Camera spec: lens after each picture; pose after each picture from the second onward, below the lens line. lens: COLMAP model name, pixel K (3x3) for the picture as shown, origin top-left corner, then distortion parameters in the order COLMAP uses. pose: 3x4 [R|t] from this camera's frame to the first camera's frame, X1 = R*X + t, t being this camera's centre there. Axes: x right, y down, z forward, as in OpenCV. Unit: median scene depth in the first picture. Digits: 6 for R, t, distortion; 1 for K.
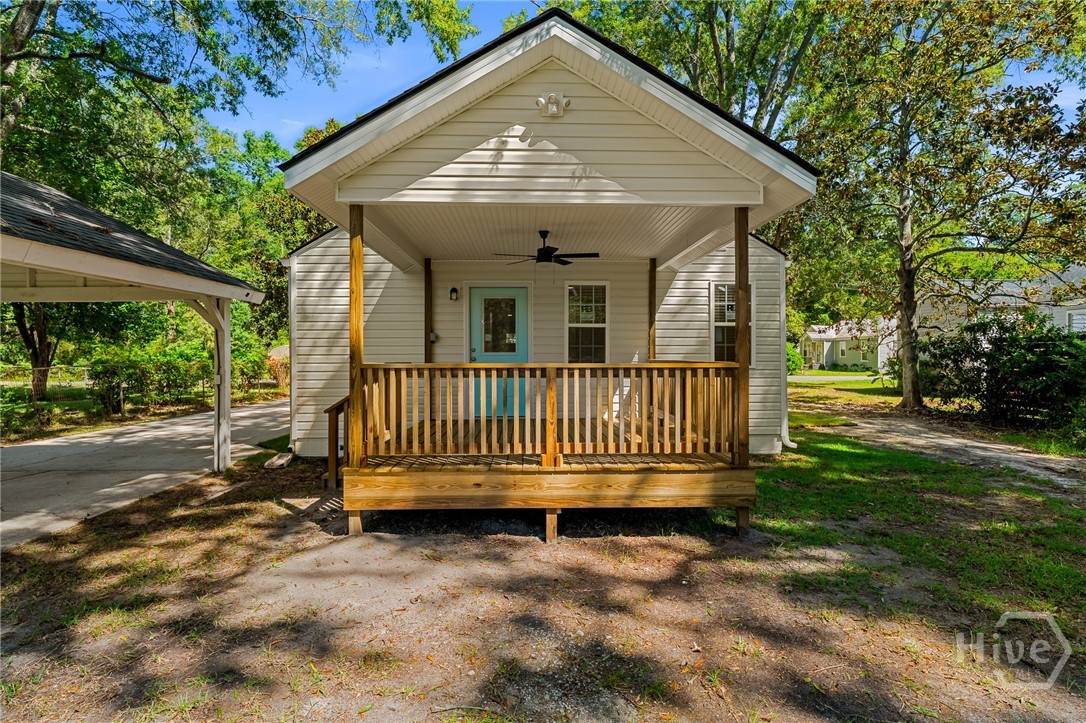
lens RADIAL K [[541.7, 0, 542.4], [0, 541.7, 353.0], [0, 0, 1]] dist [0.001288, -0.000523]
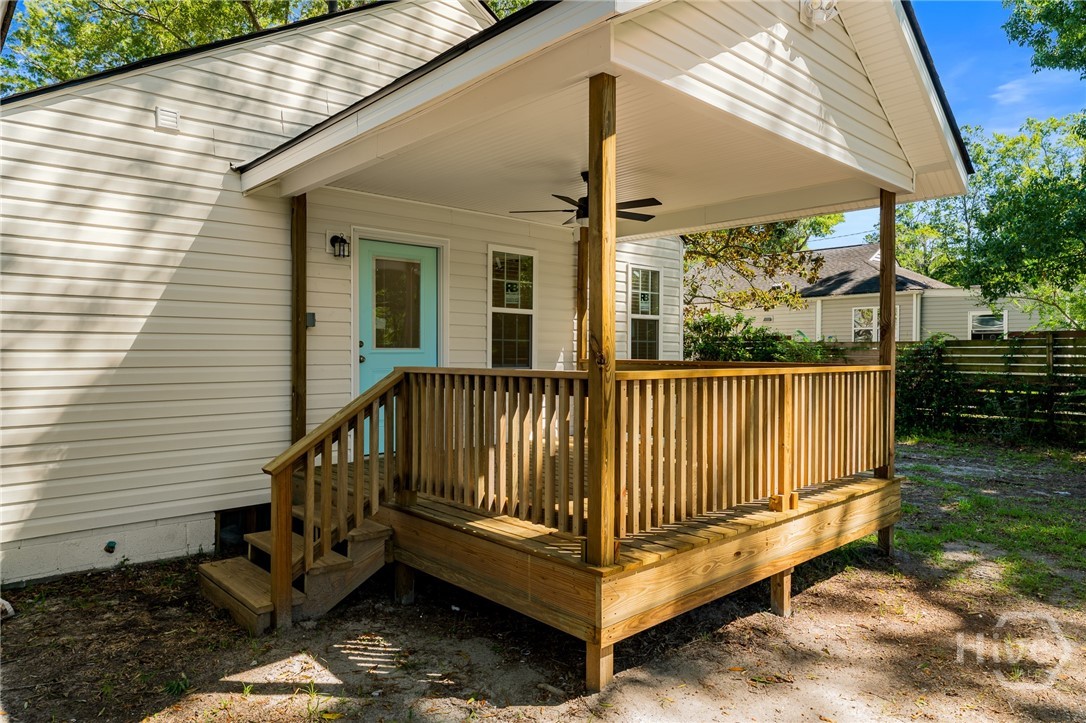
lens RADIAL K [[680.7, 0, 543.2], [0, 680.7, 364.5], [0, 0, 1]] dist [-0.000198, 0.001467]
pose [[0.756583, -0.007461, 0.653855, -0.802891], [-0.012294, 0.999596, 0.025632, -0.006846], [-0.653782, -0.027431, 0.756186, 0.511258]]
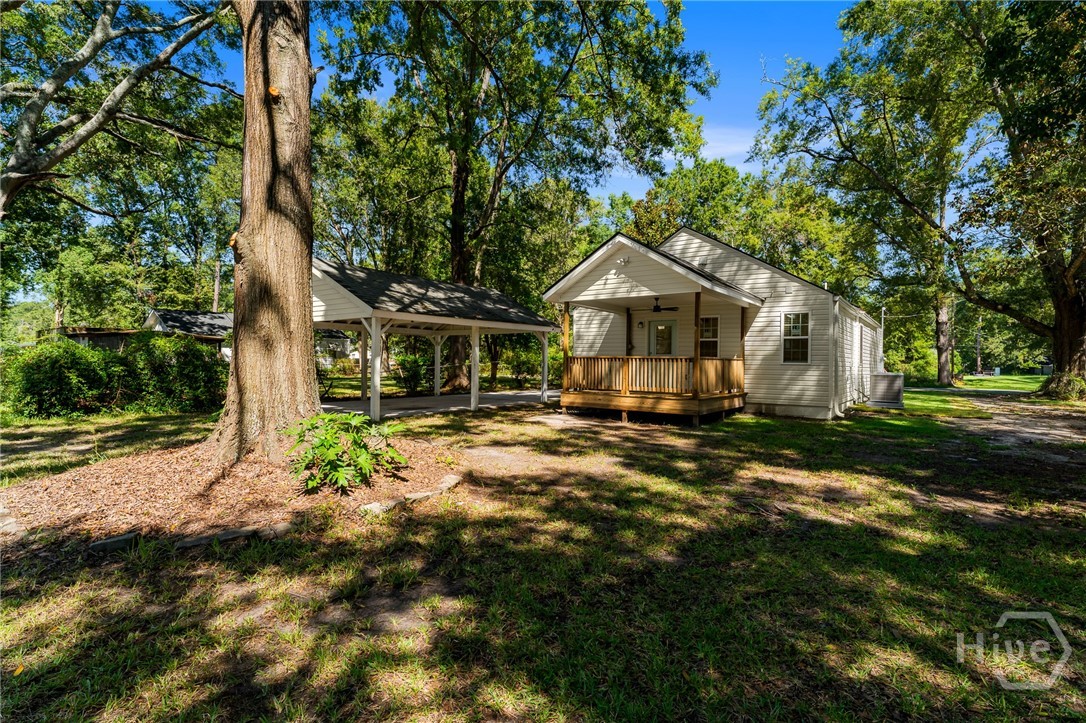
lens RADIAL K [[520.8, 0, 543.9], [0, 520.8, 362.8], [0, 0, 1]] dist [0.000077, -0.000003]
pose [[0.790168, 0.012041, -0.612772, 1.237944], [-0.011245, 0.999924, 0.005148, 0.041511], [0.612787, 0.002823, 0.790243, -1.243340]]
